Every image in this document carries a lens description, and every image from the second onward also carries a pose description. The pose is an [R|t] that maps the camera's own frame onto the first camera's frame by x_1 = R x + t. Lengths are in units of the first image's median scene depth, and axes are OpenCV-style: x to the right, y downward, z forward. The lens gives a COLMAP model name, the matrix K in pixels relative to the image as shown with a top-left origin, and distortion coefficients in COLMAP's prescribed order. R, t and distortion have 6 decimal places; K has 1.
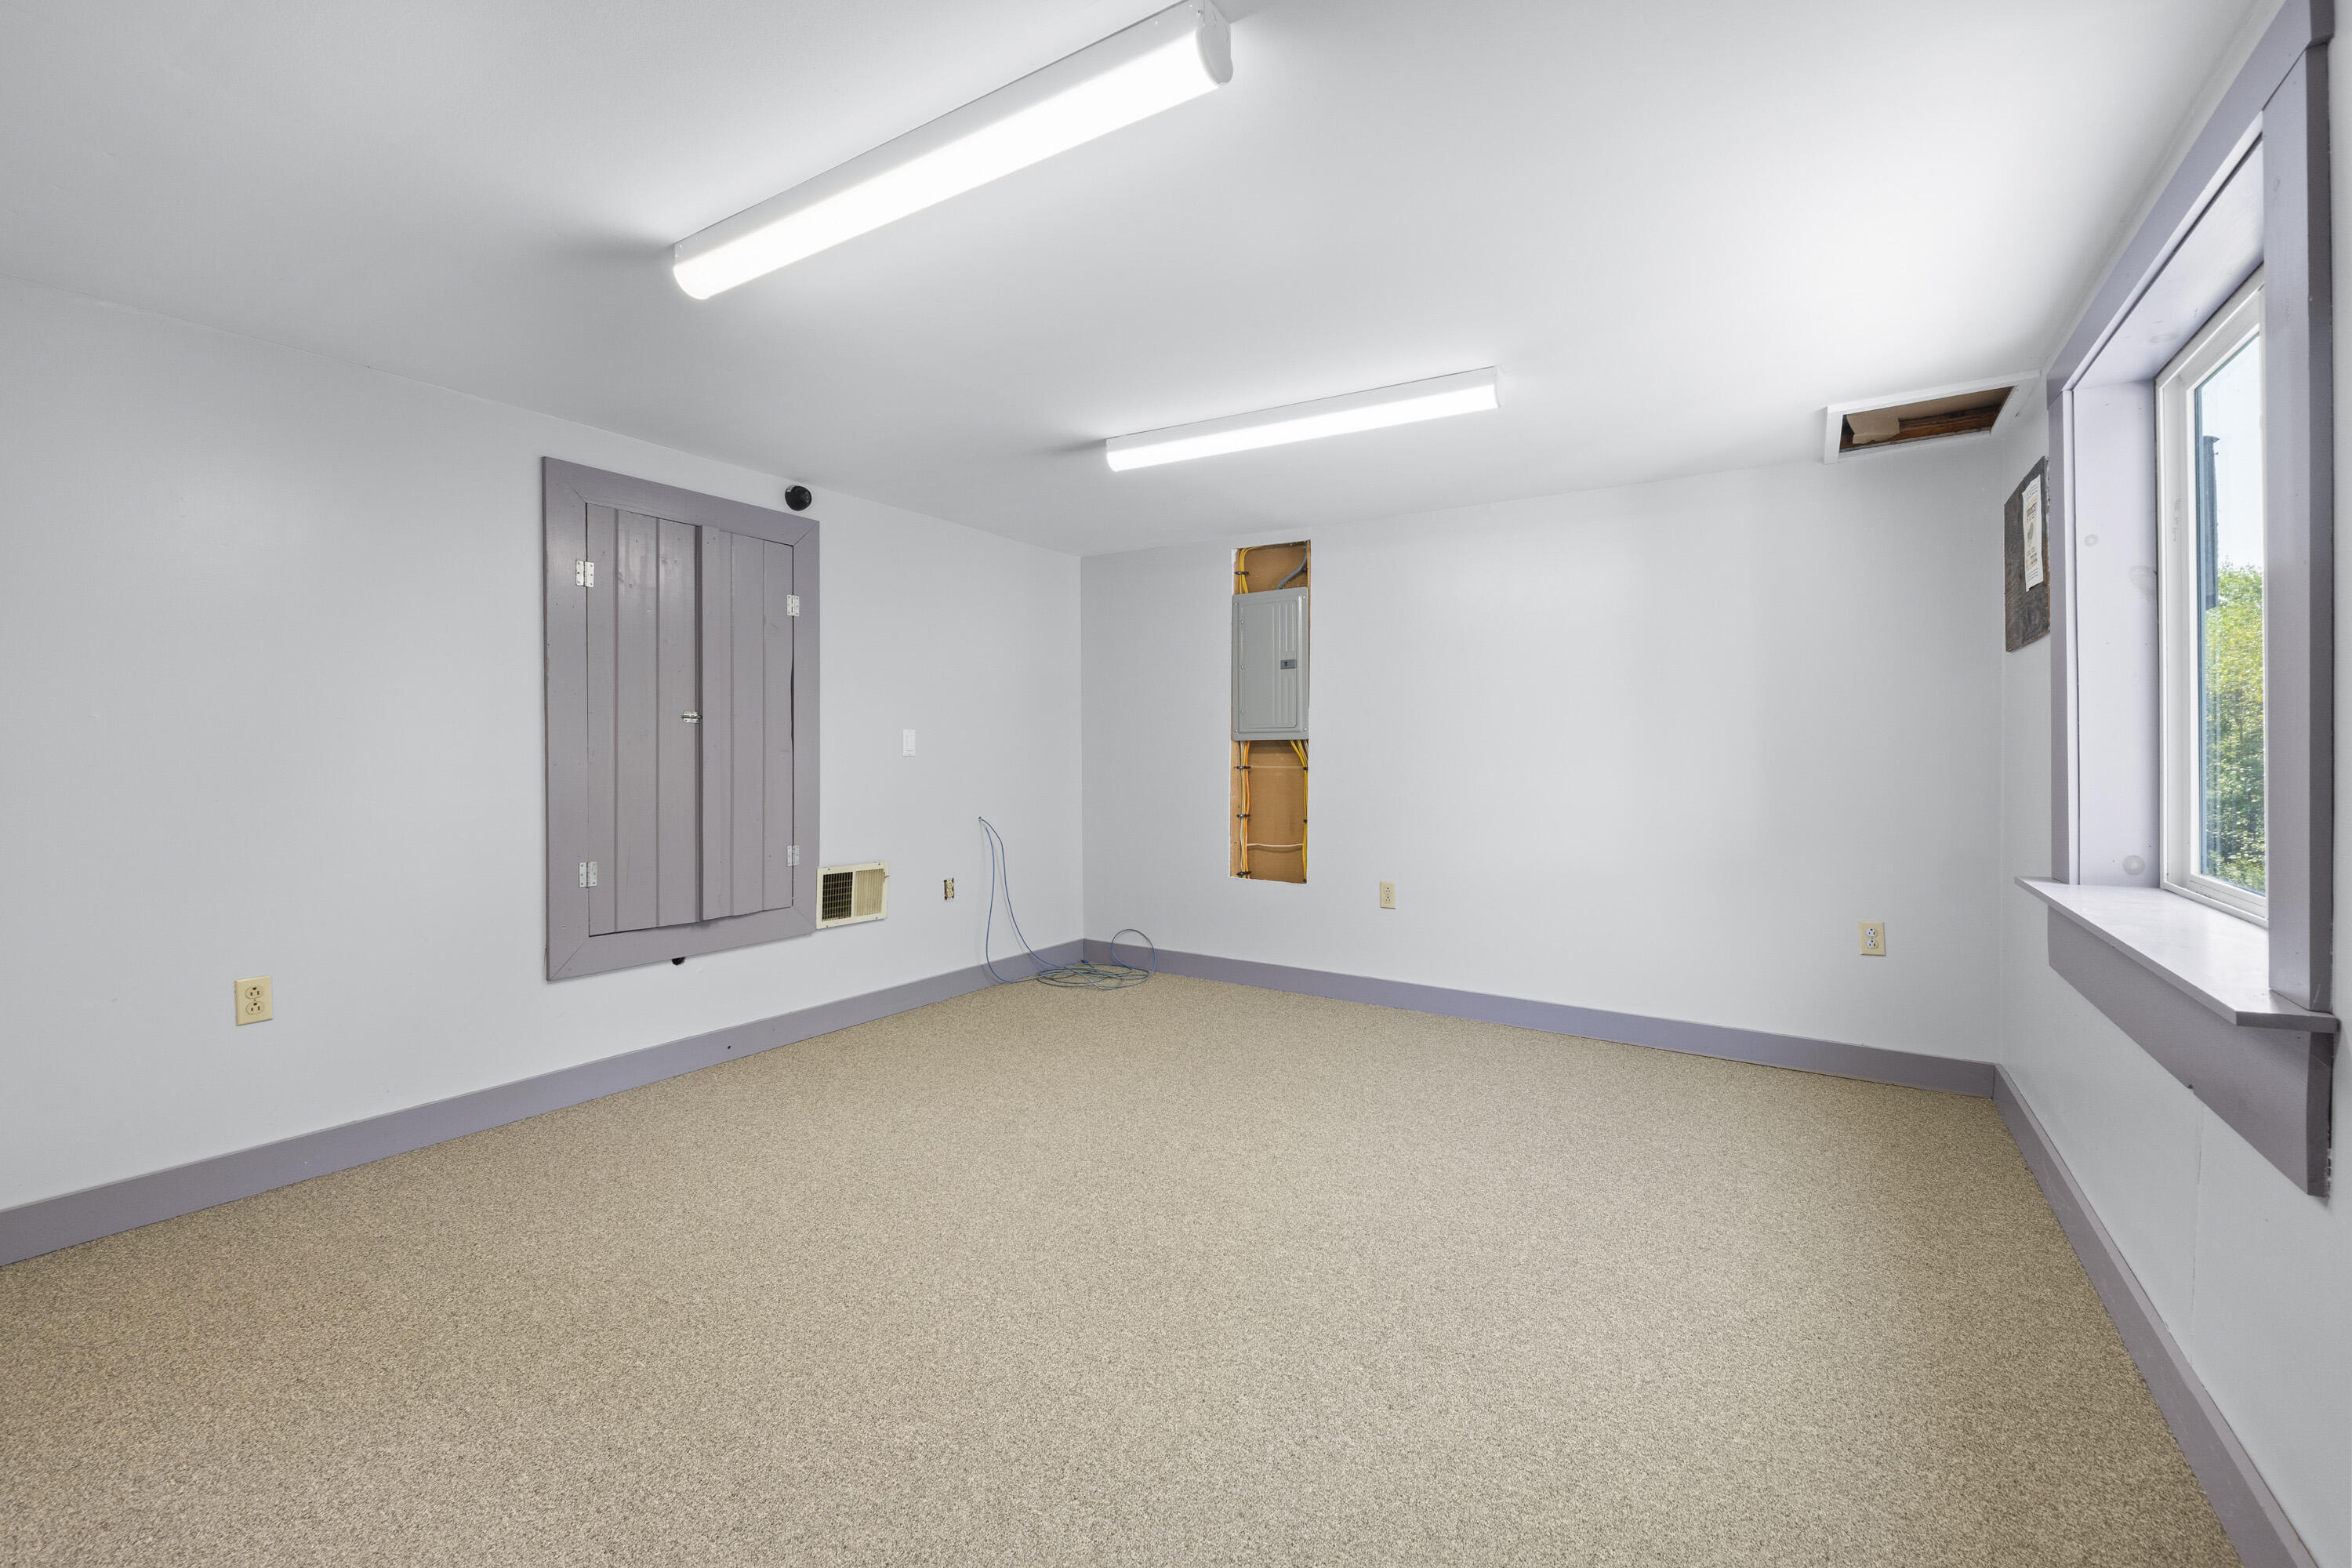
lens RADIAL K [[988.1, 0, 1177.2], [0, 988.1, 762.1], [0, 0, 1]] dist [0.000249, 0.000018]
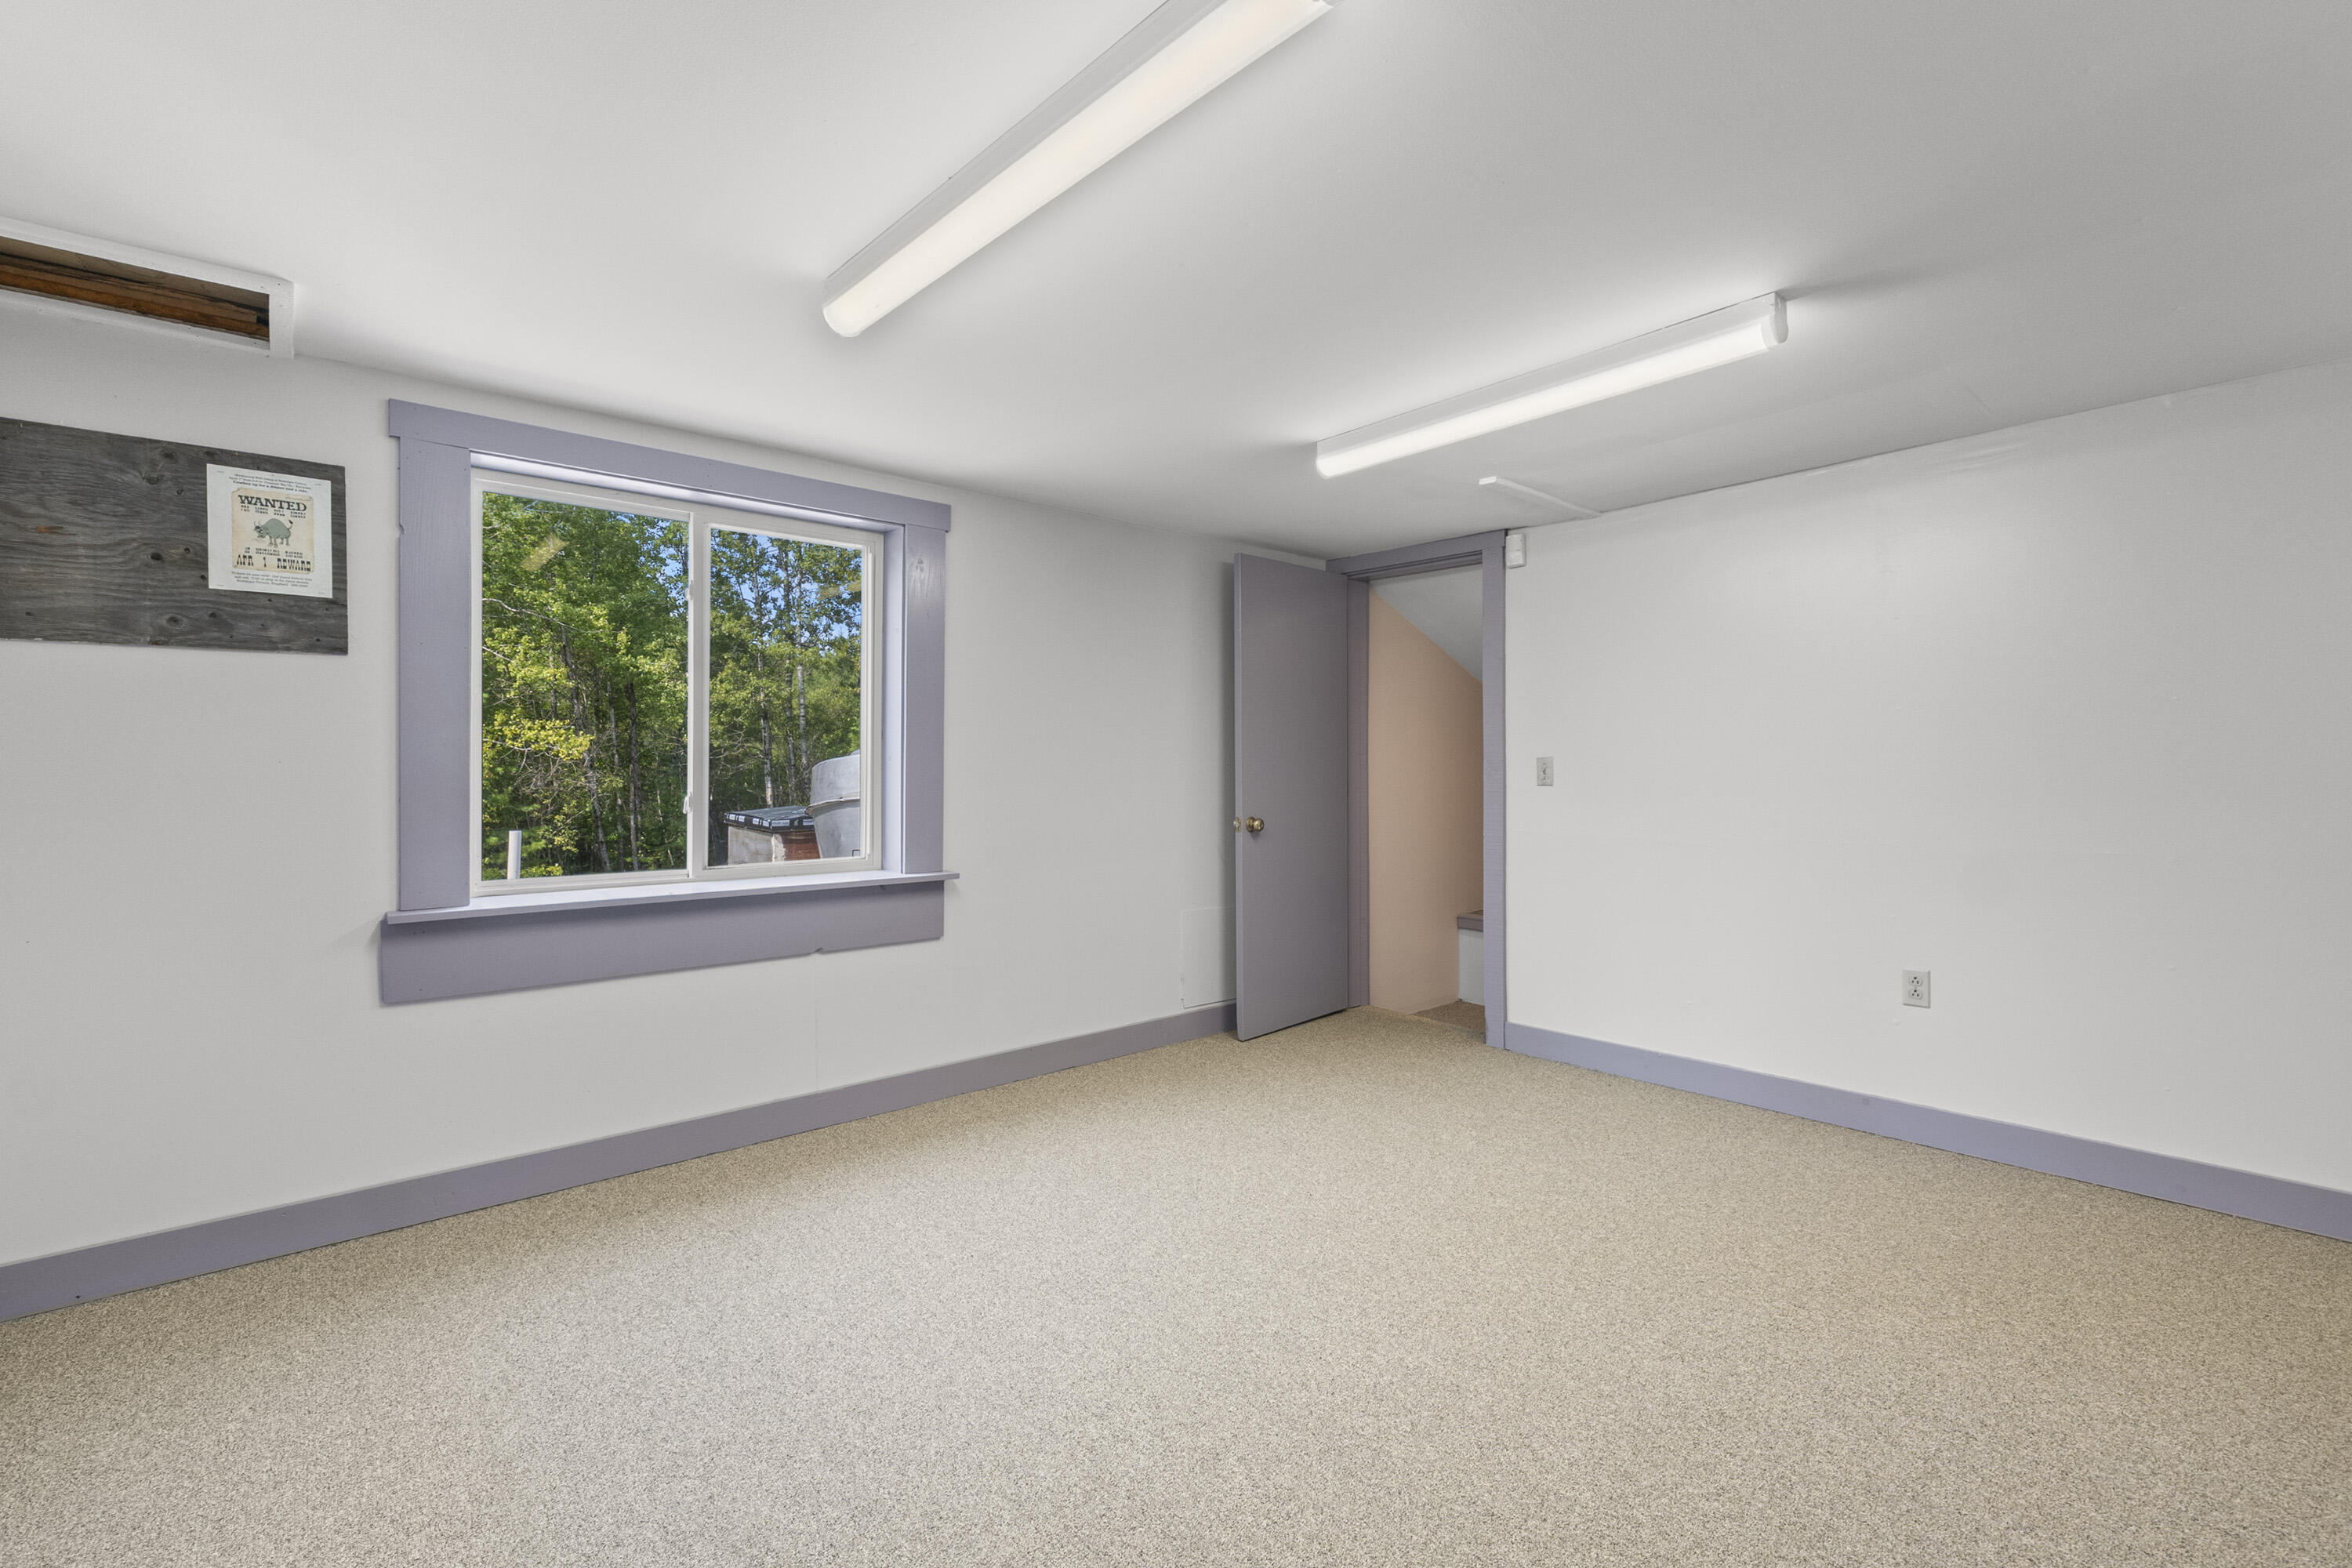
lens RADIAL K [[988.1, 0, 1175.6], [0, 988.1, 772.3], [0, 0, 1]] dist [0.000249, 0.000018]
pose [[-0.959720, -0.000481, 0.280959, -0.145083], [0.003081, 0.999920, 0.012235, -0.032822], [-0.280942, 0.012608, -0.959642, 1.787617]]
